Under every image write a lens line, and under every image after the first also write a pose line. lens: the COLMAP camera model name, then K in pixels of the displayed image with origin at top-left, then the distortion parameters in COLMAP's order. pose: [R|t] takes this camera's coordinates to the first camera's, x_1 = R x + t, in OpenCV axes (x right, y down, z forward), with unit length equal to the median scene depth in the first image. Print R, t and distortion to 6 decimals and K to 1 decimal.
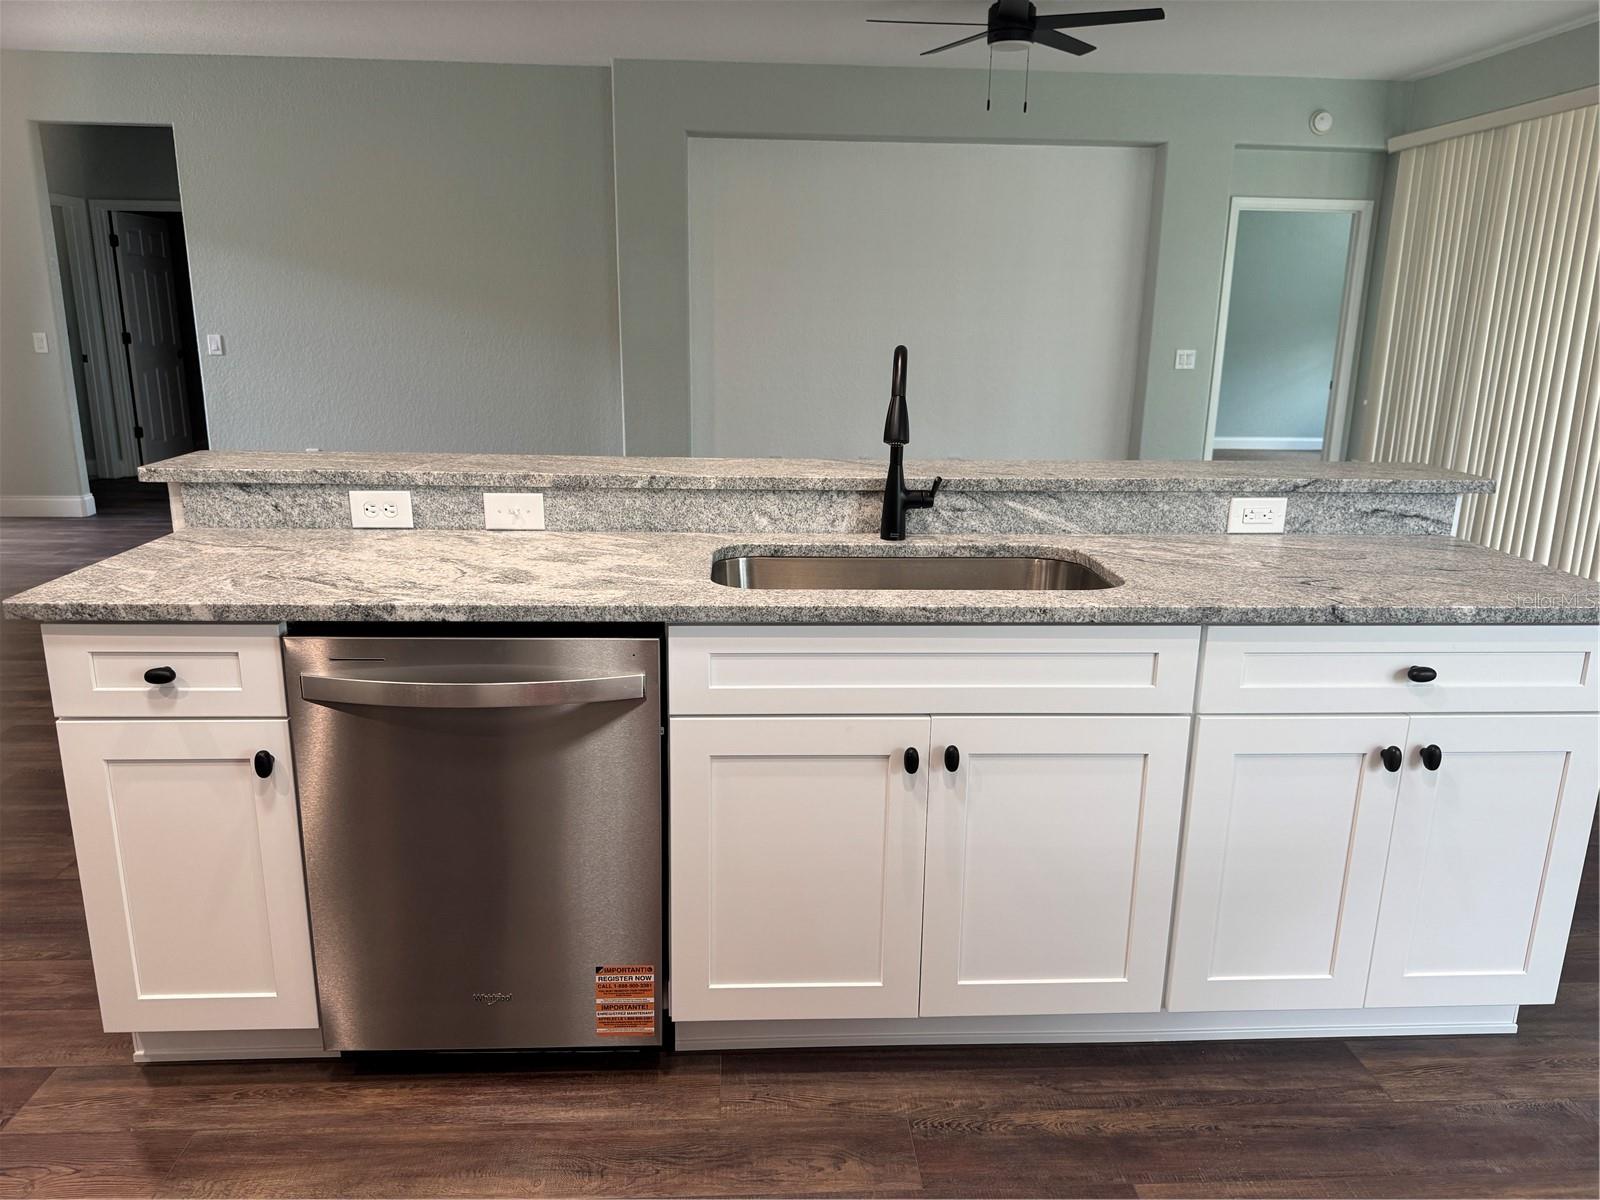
lens RADIAL K [[1122.2, 0, 800.0], [0, 1122.2, 600.0], [0, 0, 1]] dist [0.116913, -0.147172]
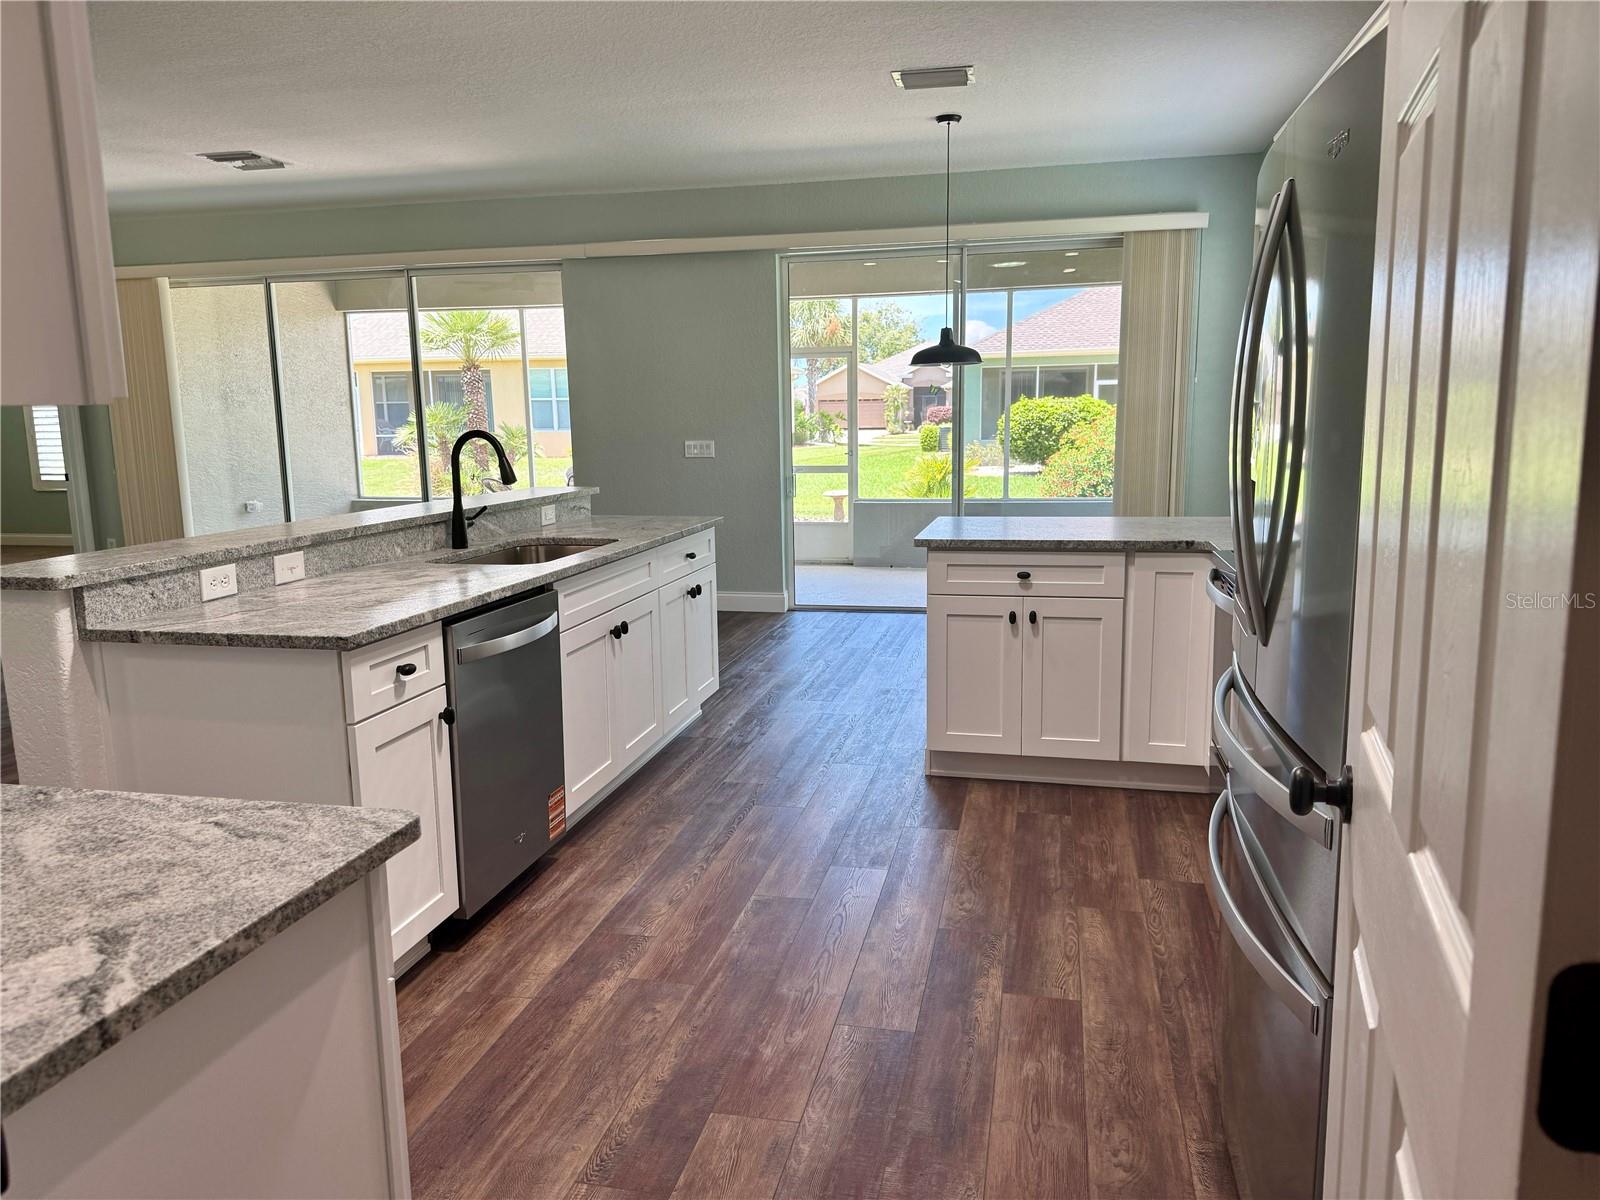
lens RADIAL K [[1124.9, 0, 800.0], [0, 1124.9, 600.0], [0, 0, 1]] dist [0.035510, -0.061706]
pose [[0.272276, -0.178669, 0.945486, -1.330454], [0.255333, 0.960799, 0.108033, -0.033874], [-0.927724, 0.211999, 0.307222, 0.071615]]
